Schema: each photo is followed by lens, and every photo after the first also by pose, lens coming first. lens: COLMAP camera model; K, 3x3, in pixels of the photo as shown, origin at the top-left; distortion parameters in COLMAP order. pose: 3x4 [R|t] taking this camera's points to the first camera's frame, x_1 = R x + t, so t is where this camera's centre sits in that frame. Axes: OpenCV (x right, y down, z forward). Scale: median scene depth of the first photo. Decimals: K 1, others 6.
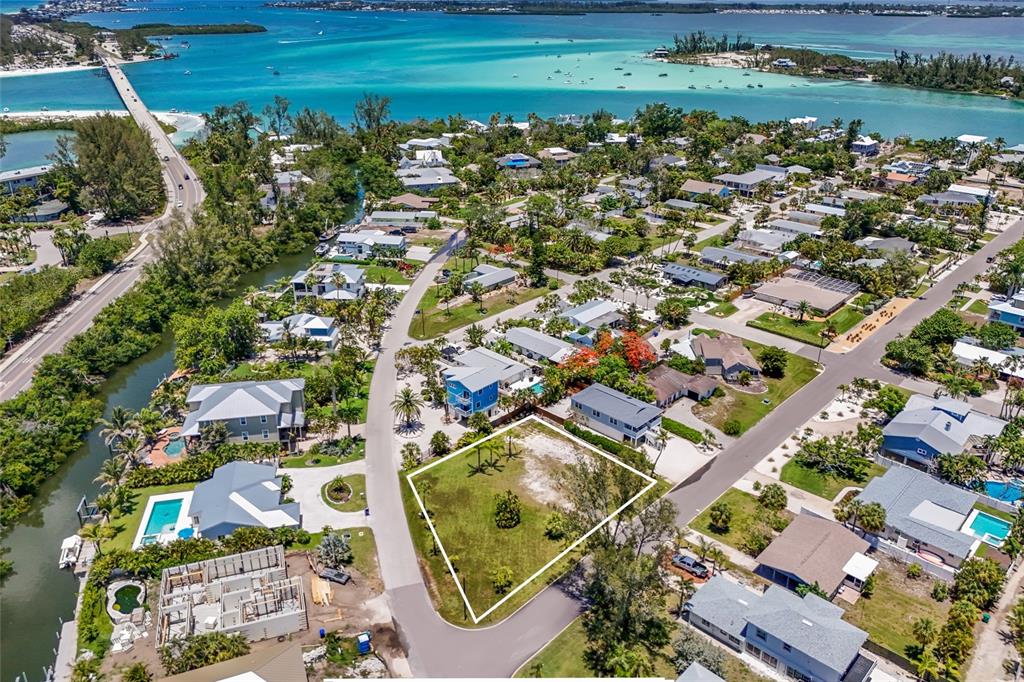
lens RADIAL K [[766.4, 0, 505.5], [0, 766.4, 321.3], [0, 0, 1]] dist [0.063132, -0.089694]
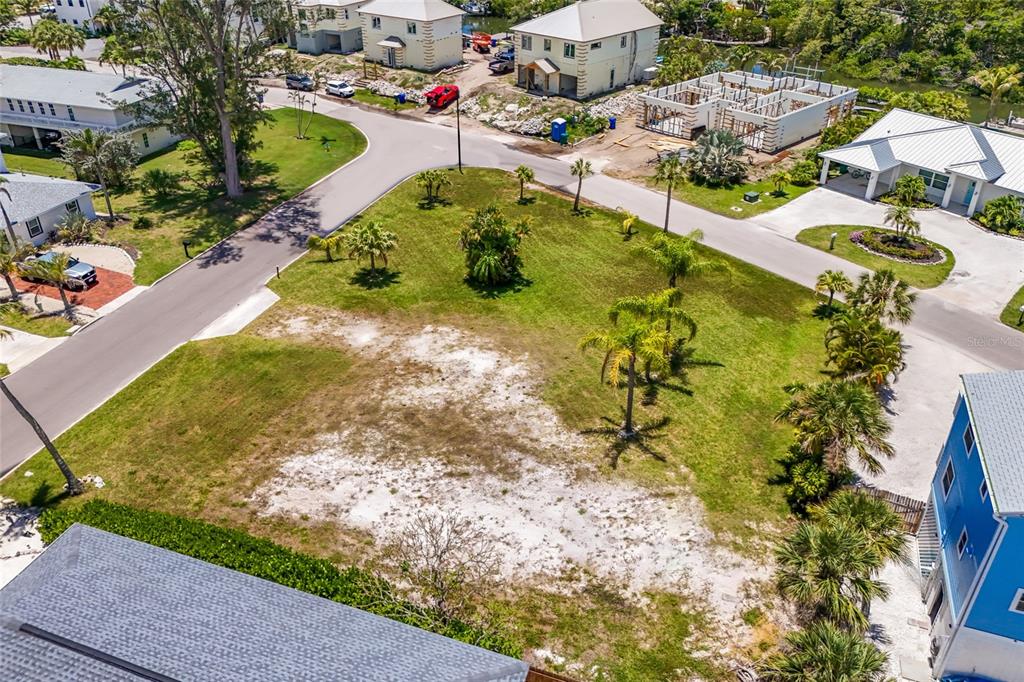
lens RADIAL K [[755.5, 0, 514.4], [0, 755.5, 321.1], [0, 0, 1]] dist [0.049325, -0.048139]
pose [[-0.906556, 0.218568, -0.361088, 0.086510], [-0.165345, 0.603218, 0.780249, -0.031464], [0.388352, 0.767044, -0.510712, 0.719541]]
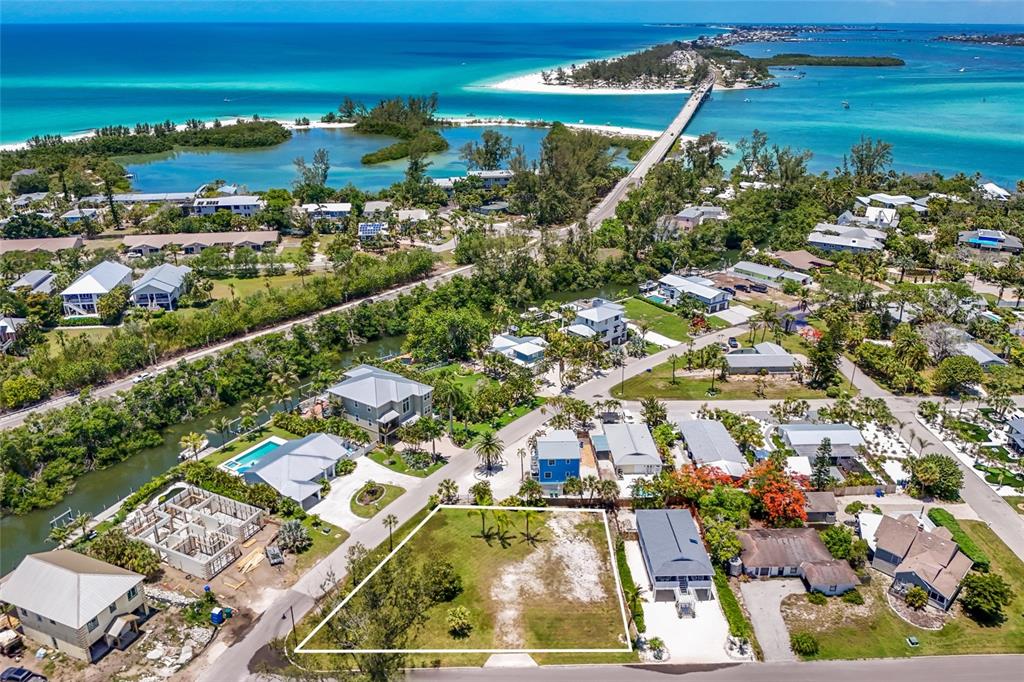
lens RADIAL K [[766.4, 0, 509.0], [0, 766.4, 344.5], [0, 0, 1]] dist [0.063132, -0.089694]
pose [[0.715609, 0.273896, -0.642561, 0.333019], [-0.279293, 0.955376, 0.096192, -0.079664], [0.640234, 0.110627, 0.760172, 0.182840]]
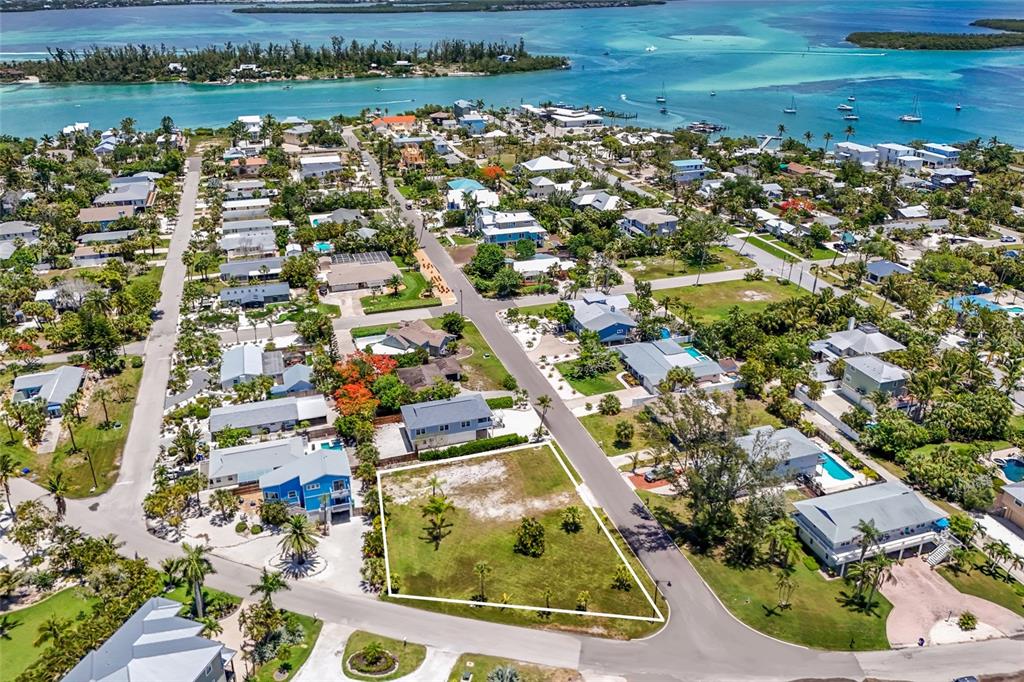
lens RADIAL K [[766.4, 0, 504.0], [0, 766.4, 349.3], [0, 0, 1]] dist [0.063132, -0.089694]
pose [[0.475933, -0.380522, 0.792900, -0.389279], [0.350532, 0.908924, 0.225798, -0.108798], [-0.806607, 0.170472, 0.565972, 0.262669]]
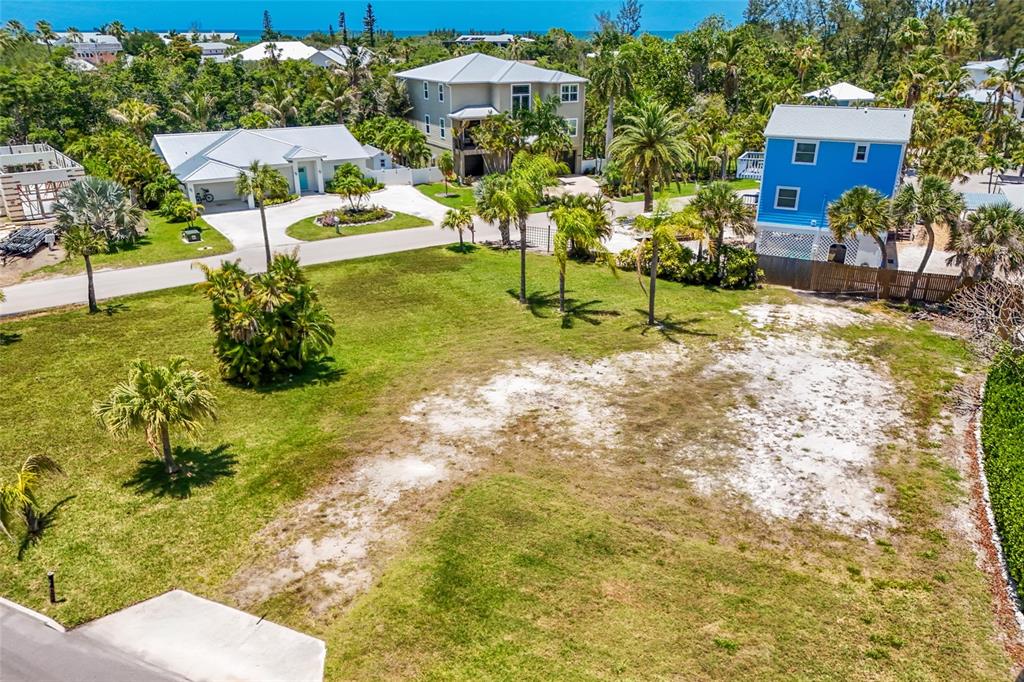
lens RADIAL K [[763.7, 0, 520.2], [0, 763.7, 390.8], [0, 0, 1]] dist [0.043013, -0.033483]
pose [[0.337546, 0.403597, -0.850395, 0.150685], [-0.377673, 0.885581, 0.270388, 0.094115], [0.862221, 0.229903, 0.451352, 0.556034]]
